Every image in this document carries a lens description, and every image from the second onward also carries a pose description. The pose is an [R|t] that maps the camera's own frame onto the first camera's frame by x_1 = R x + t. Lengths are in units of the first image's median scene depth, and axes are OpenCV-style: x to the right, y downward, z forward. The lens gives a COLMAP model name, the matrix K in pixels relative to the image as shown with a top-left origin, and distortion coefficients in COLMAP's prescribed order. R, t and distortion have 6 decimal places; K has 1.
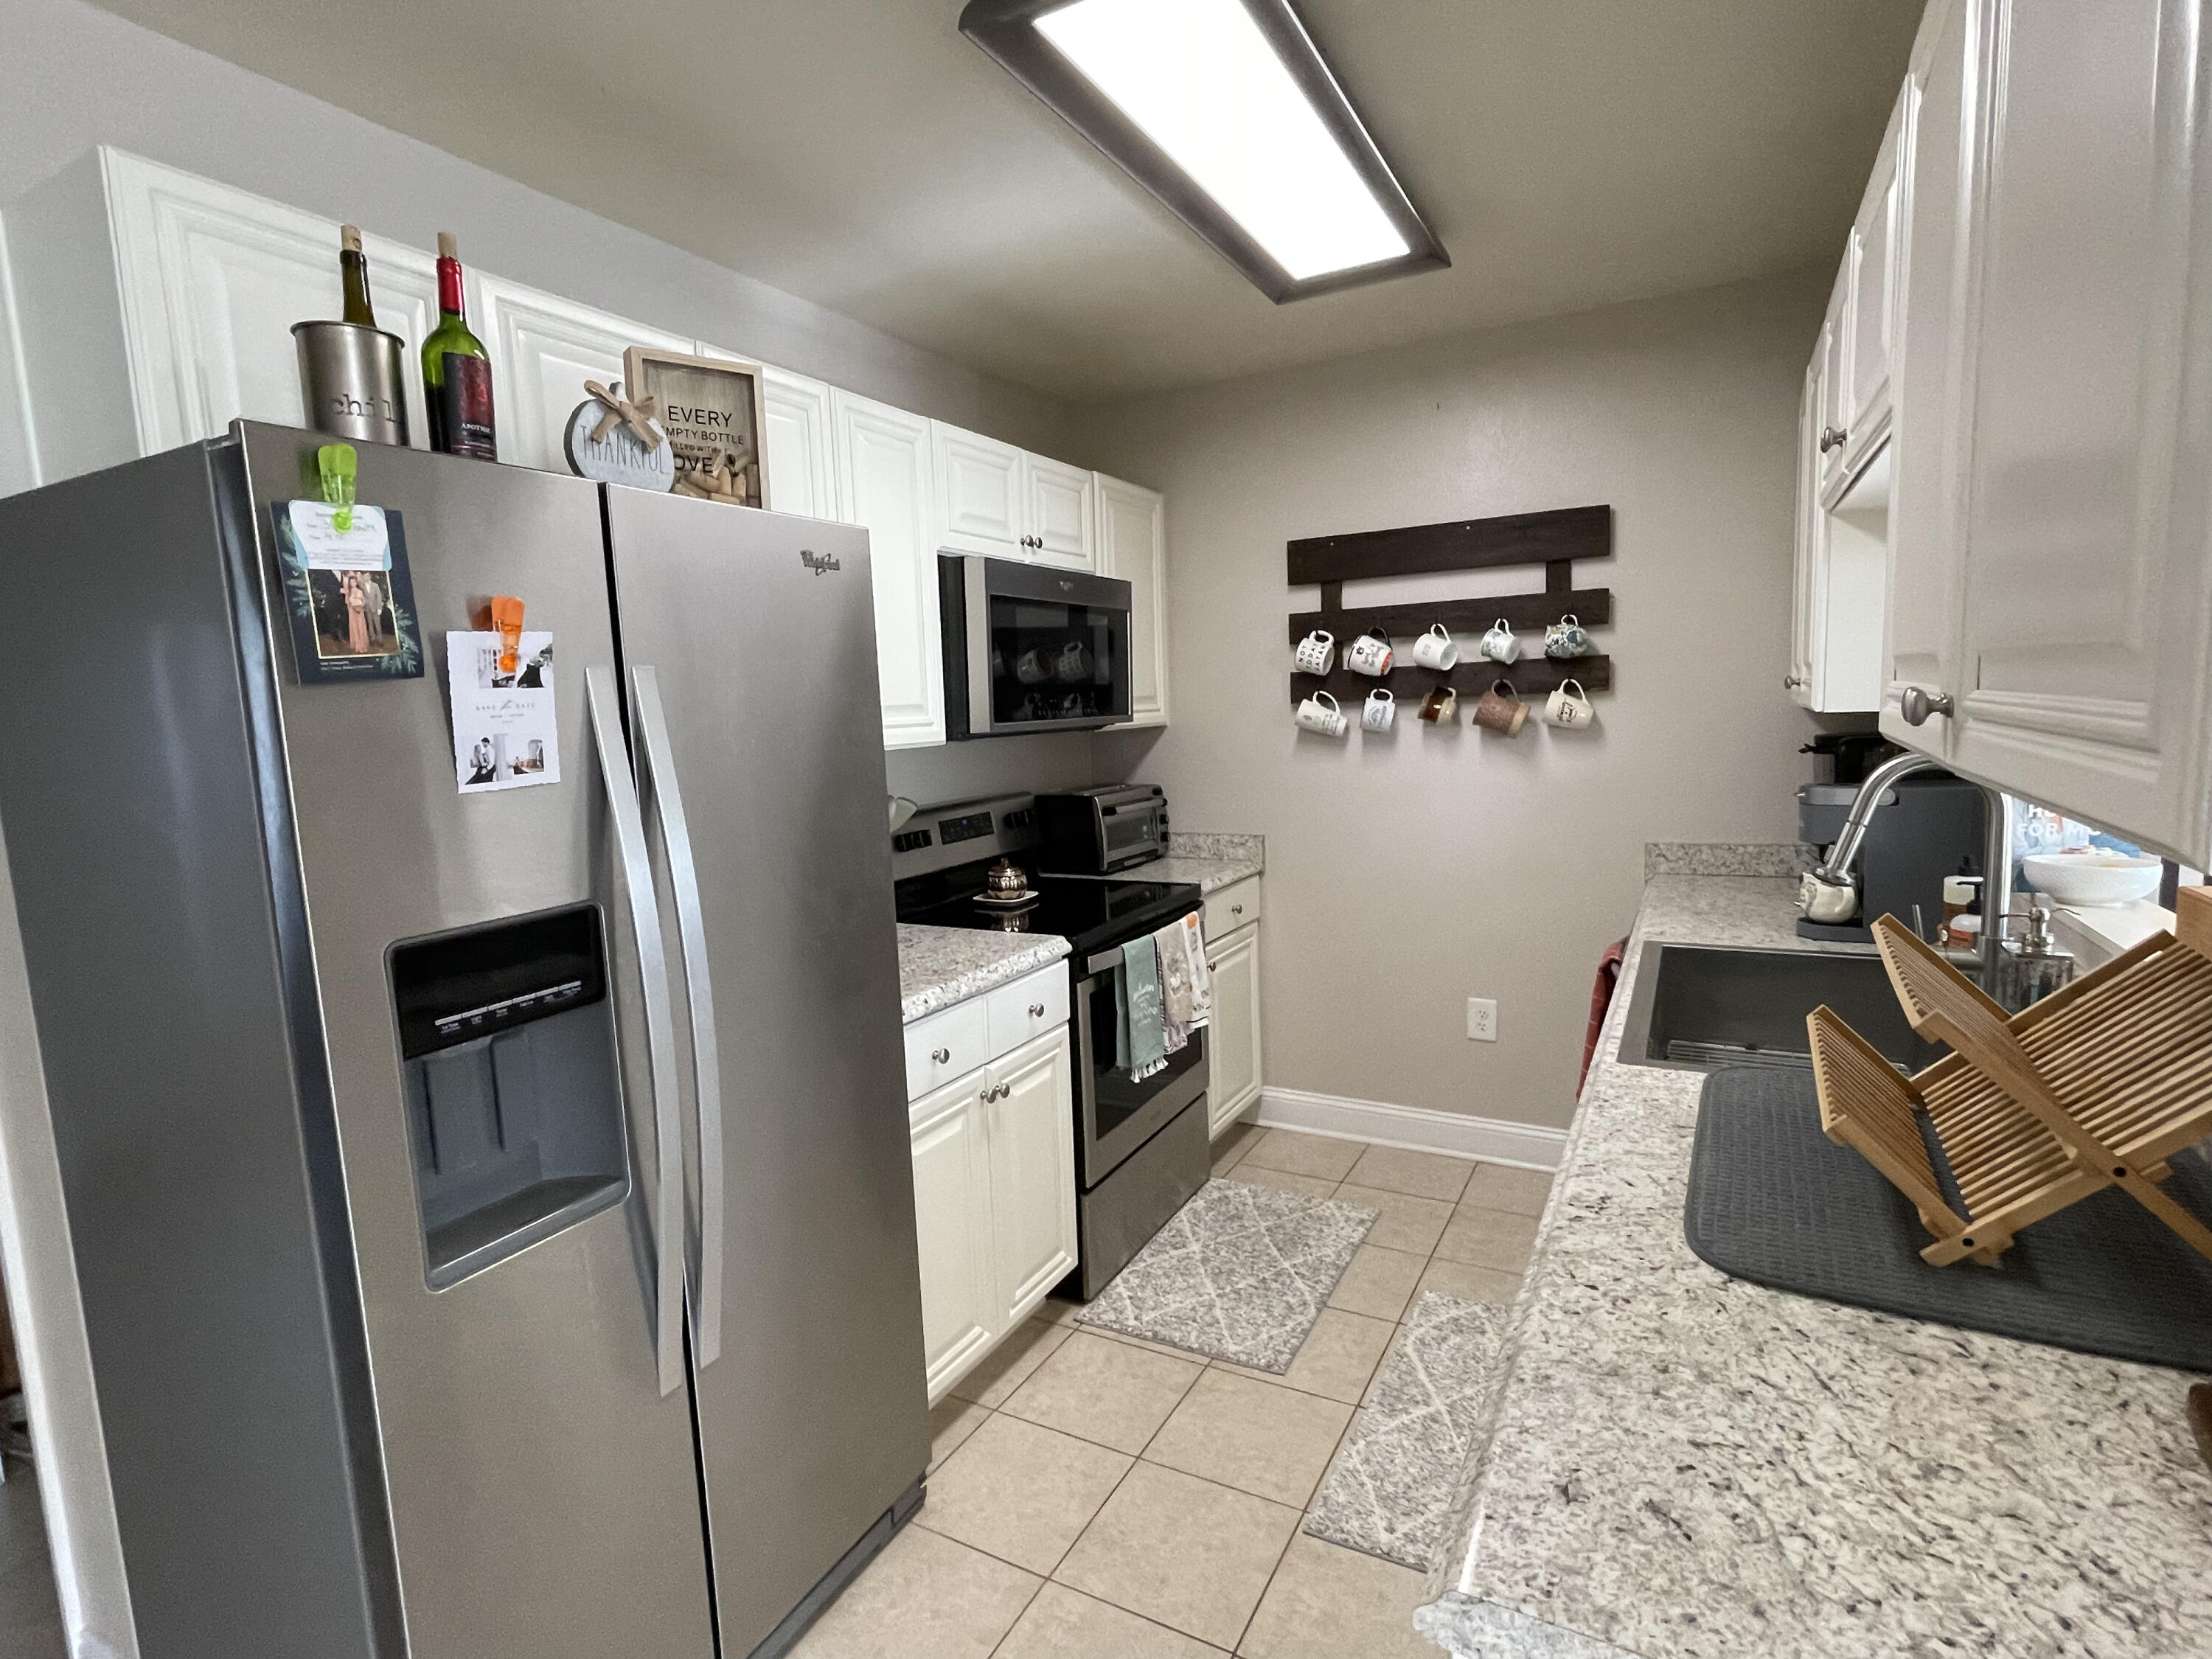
lens RADIAL K [[1098.9, 0, 1093.0], [0, 1098.9, 839.1], [0, 0, 1]] dist [-0.003833, 0.000711]
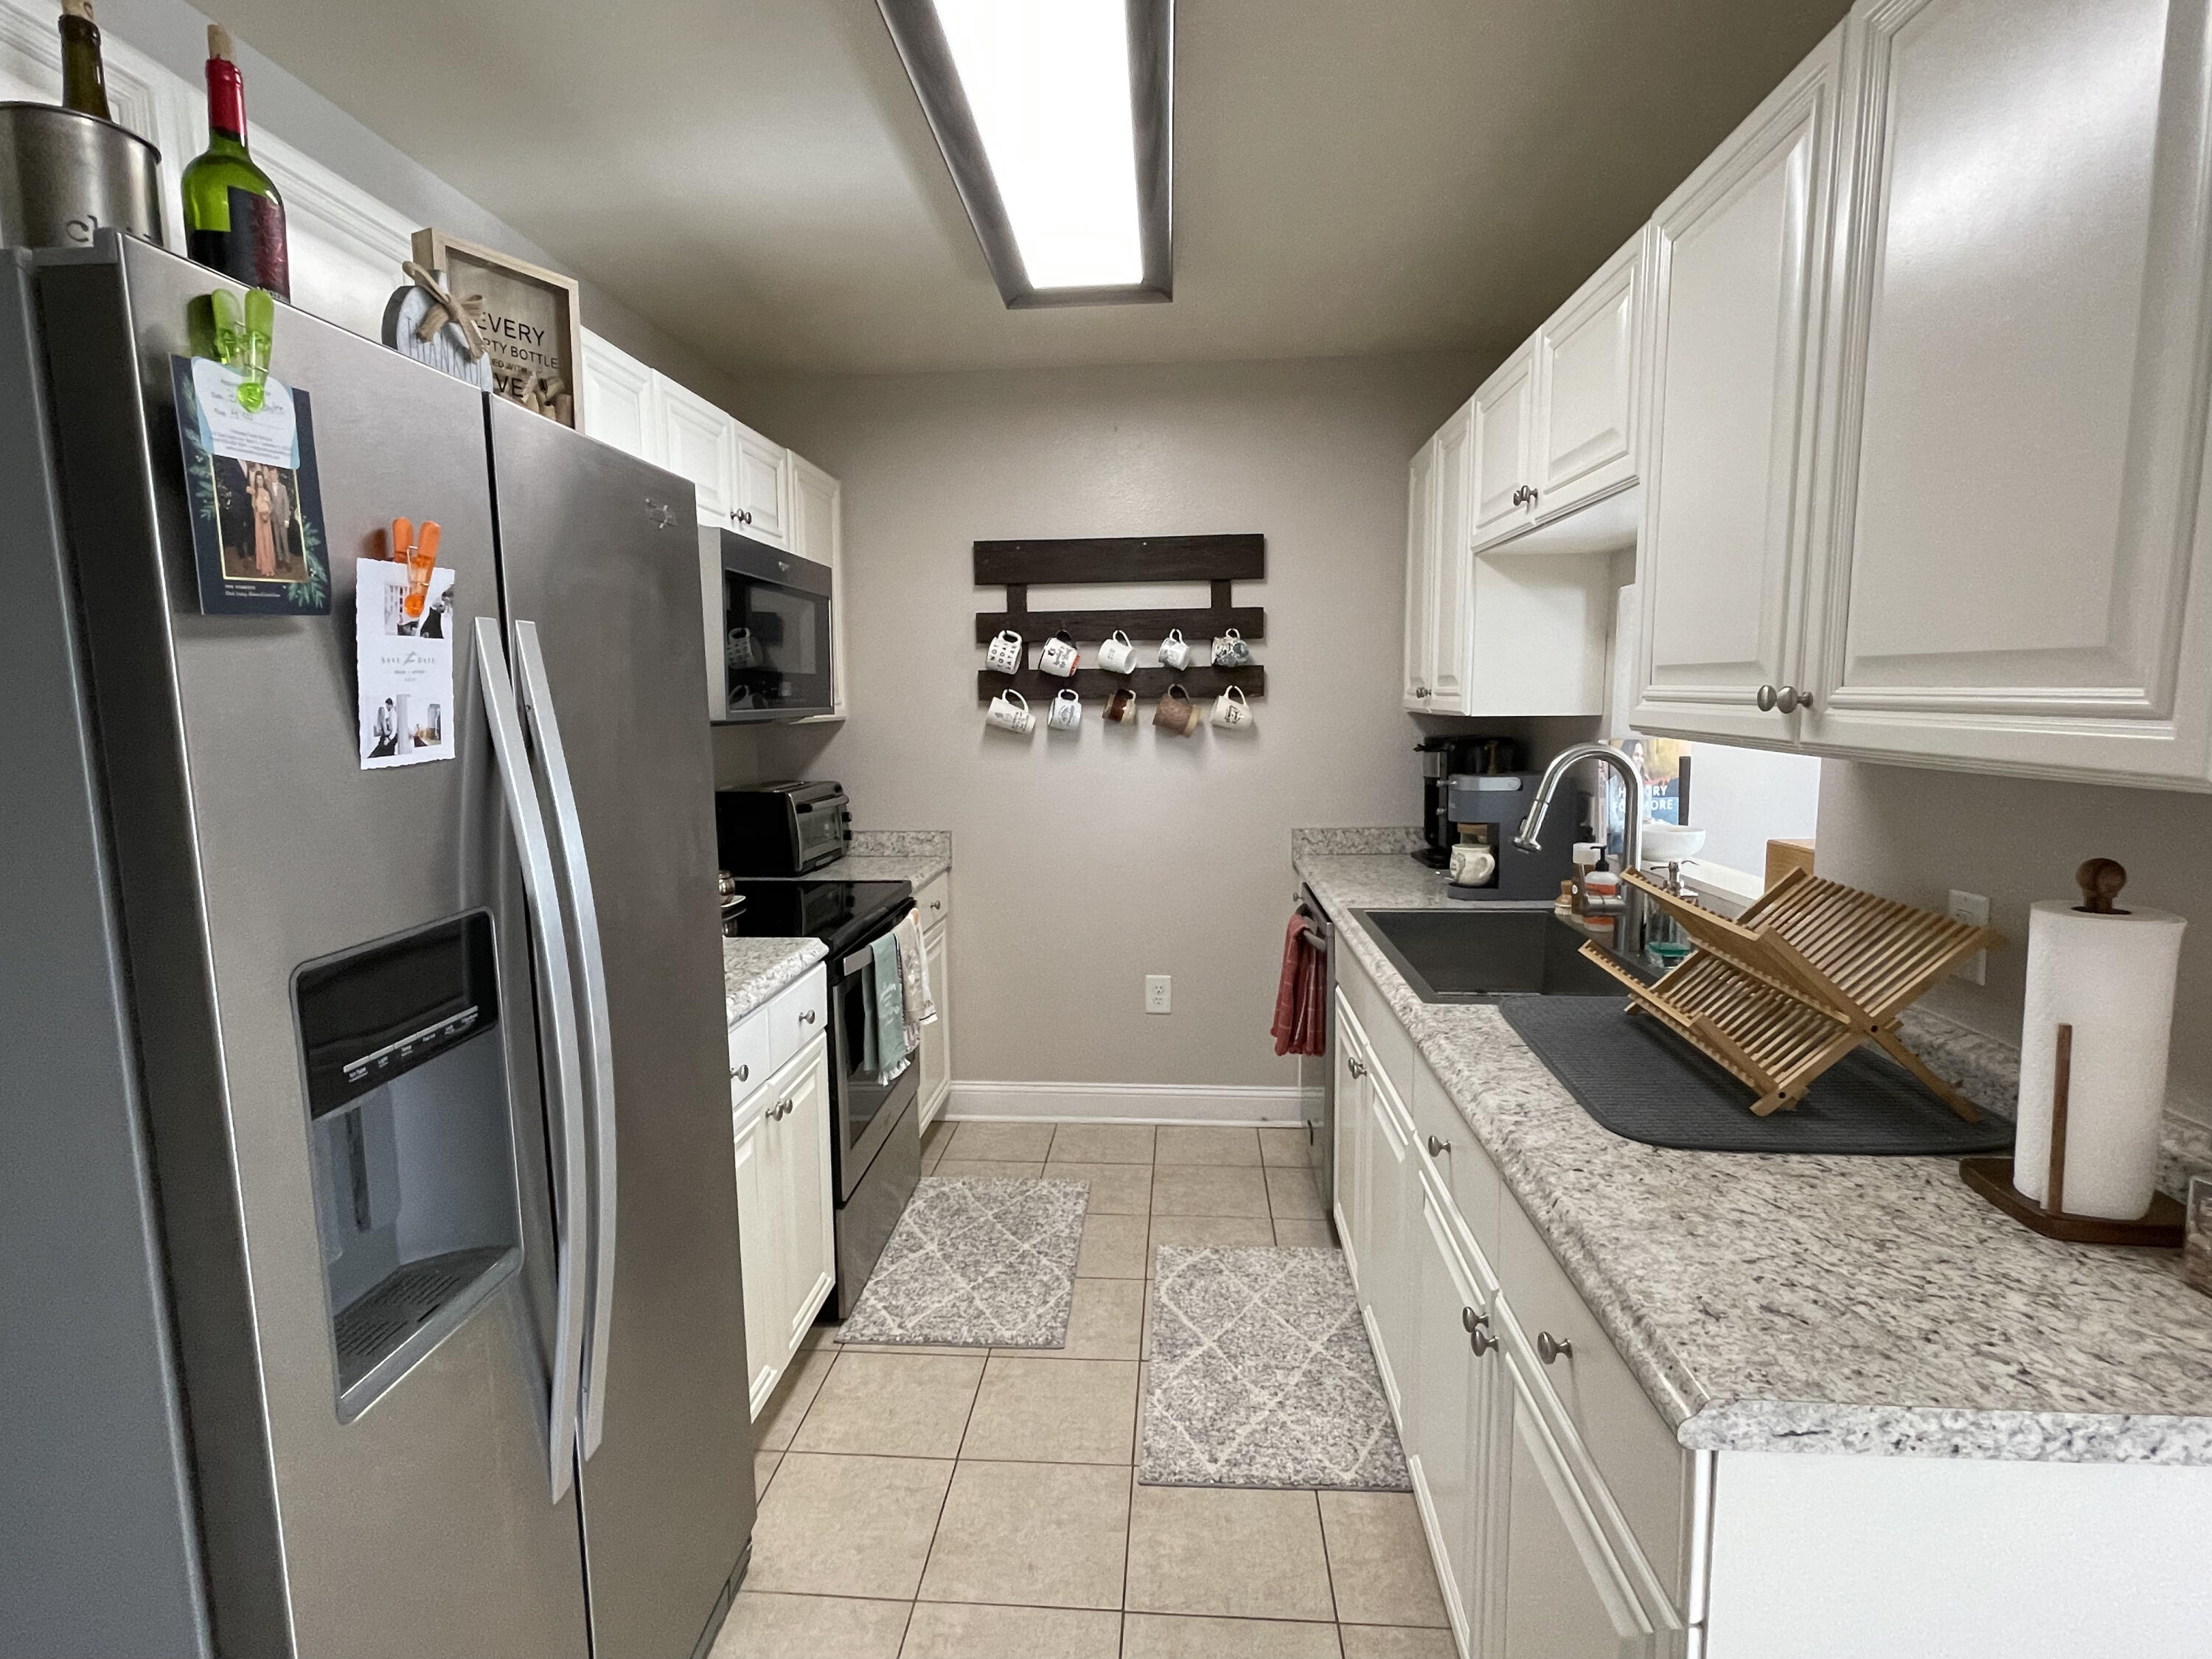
lens RADIAL K [[1098.9, 0, 1093.0], [0, 1098.9, 839.1], [0, 0, 1]] dist [-0.003833, 0.000711]
pose [[0.909322, -0.024353, 0.415379, -0.205645], [0.026714, 0.999643, 0.000127, 0.009886], [-0.415234, 0.010981, 0.909649, 0.041901]]
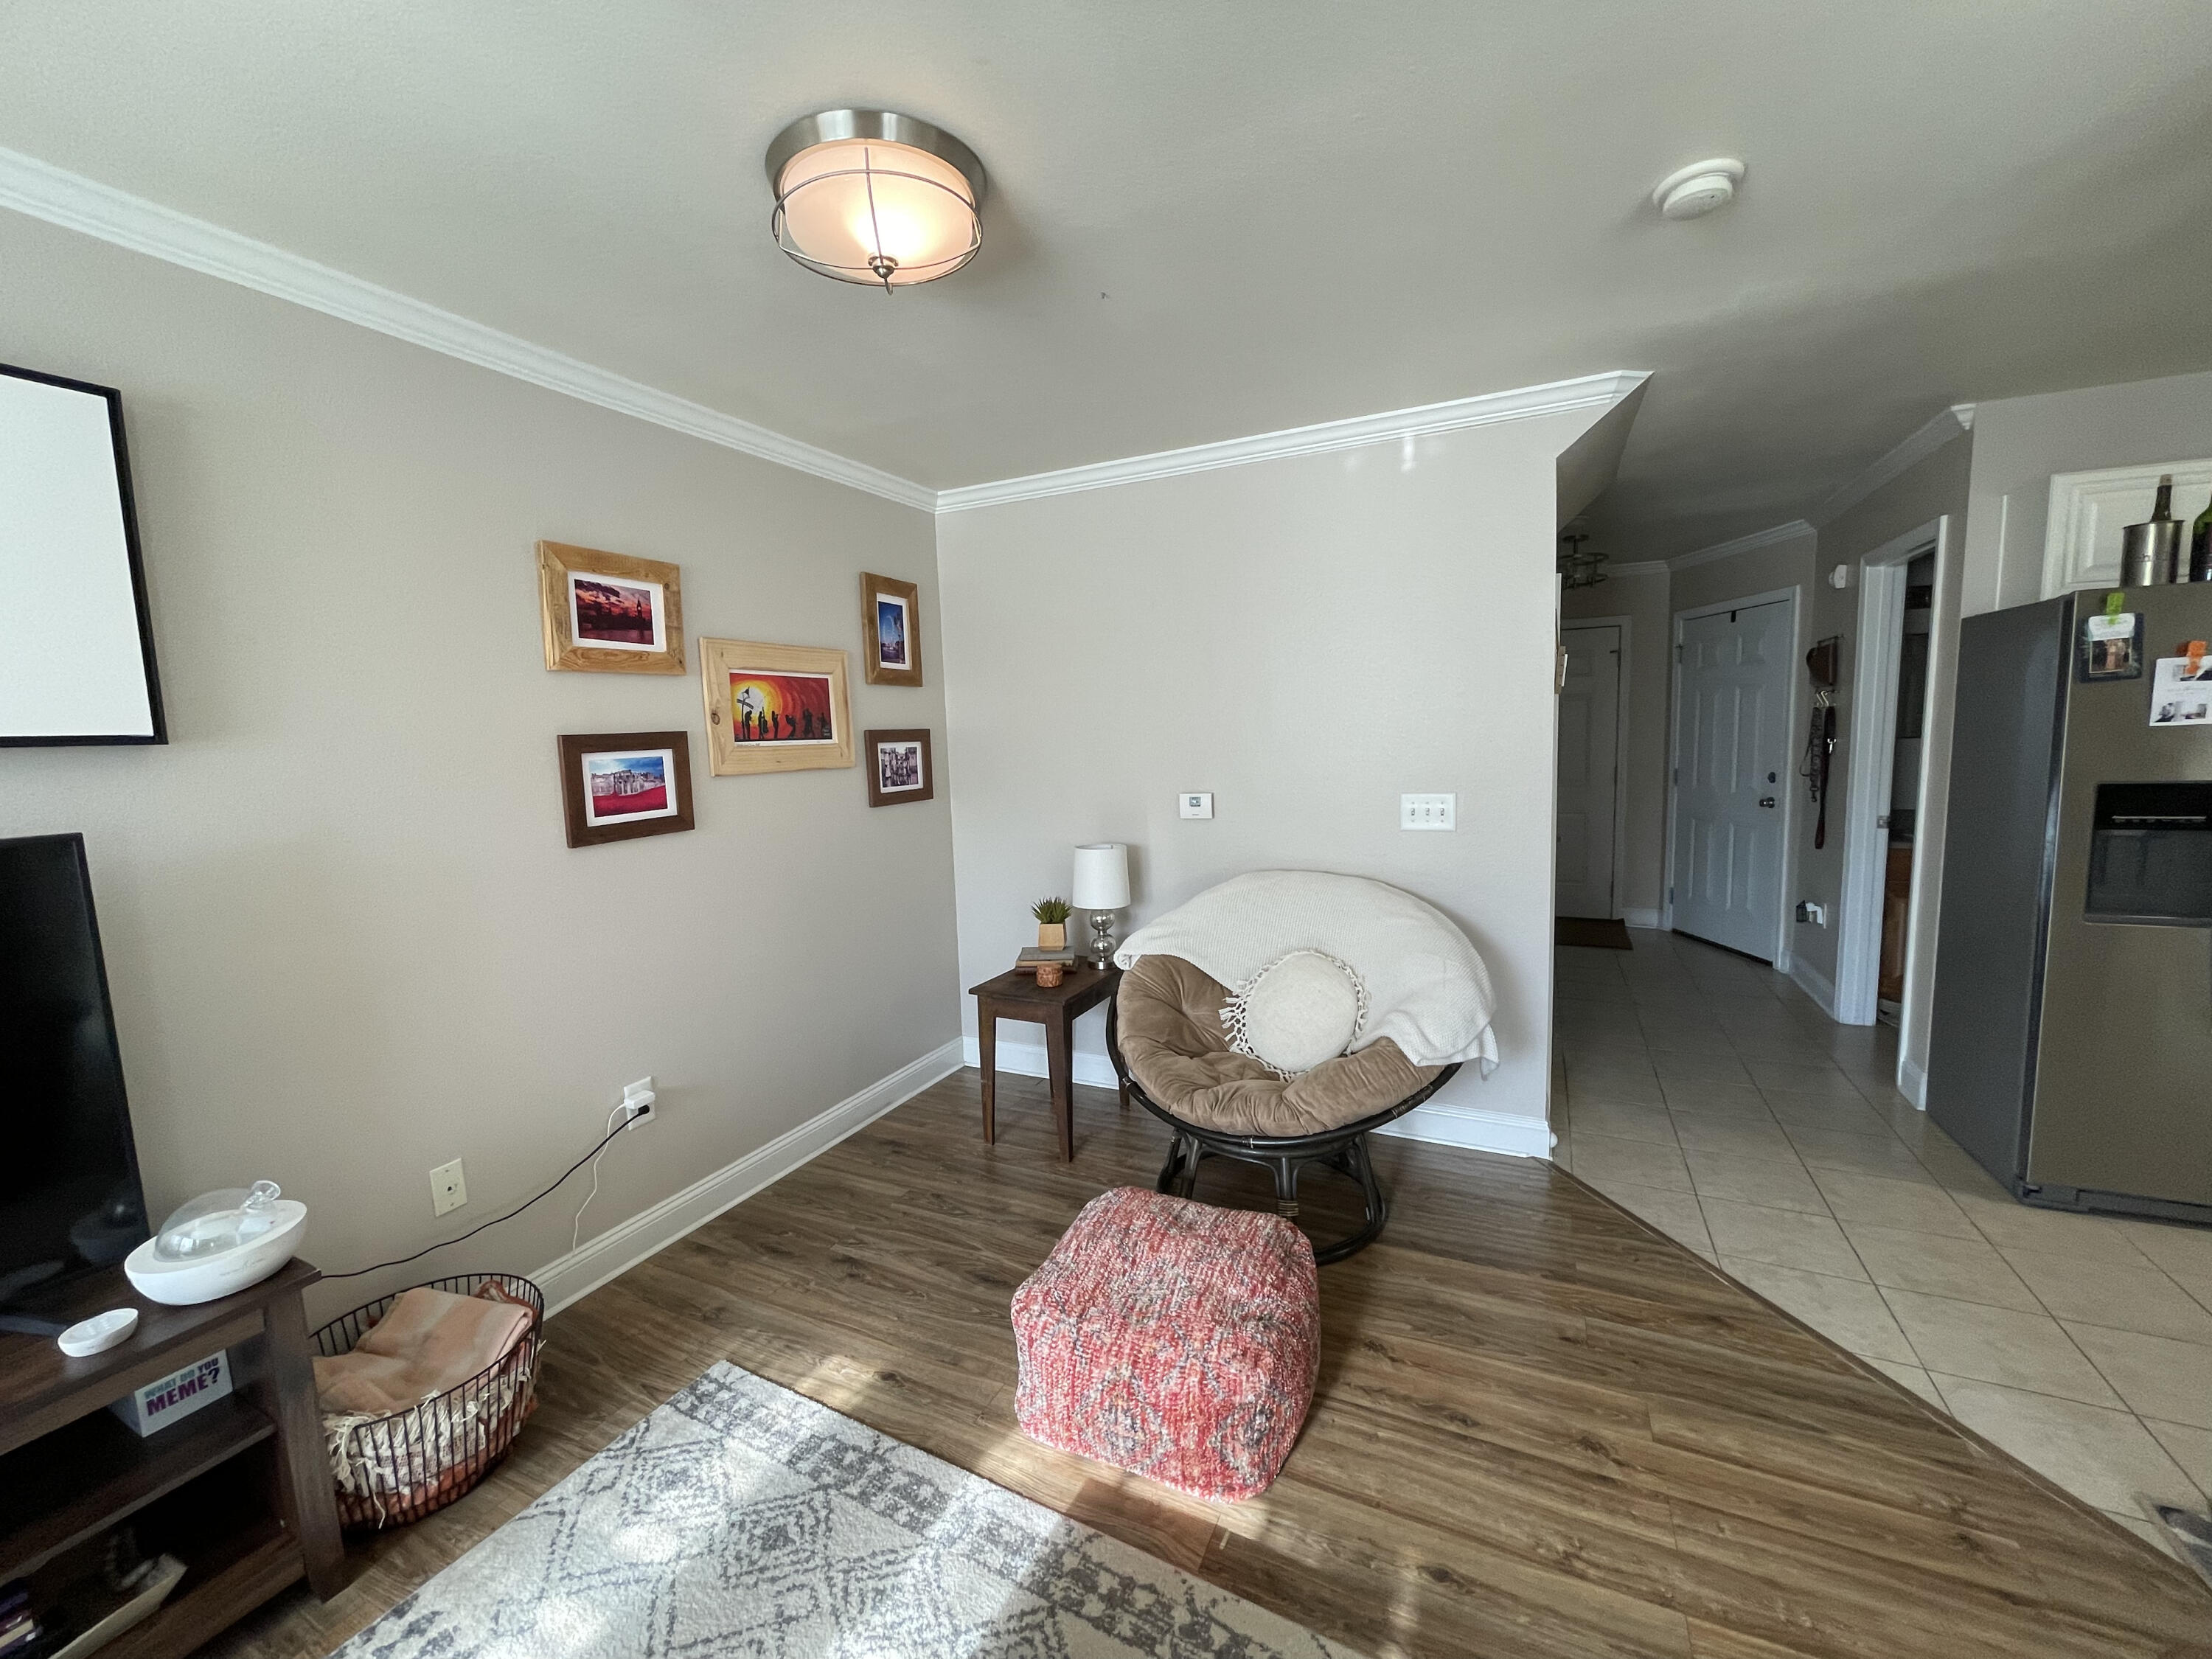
lens RADIAL K [[888.8, 0, 1099.3], [0, 888.8, 834.1], [0, 0, 1]] dist [-0.003157, -0.000419]
pose [[0.054074, 0.151691, -0.986948, 0.596676], [-0.094190, 0.984762, 0.146194, 0.060156], [0.994085, 0.085056, 0.067537, -0.669861]]
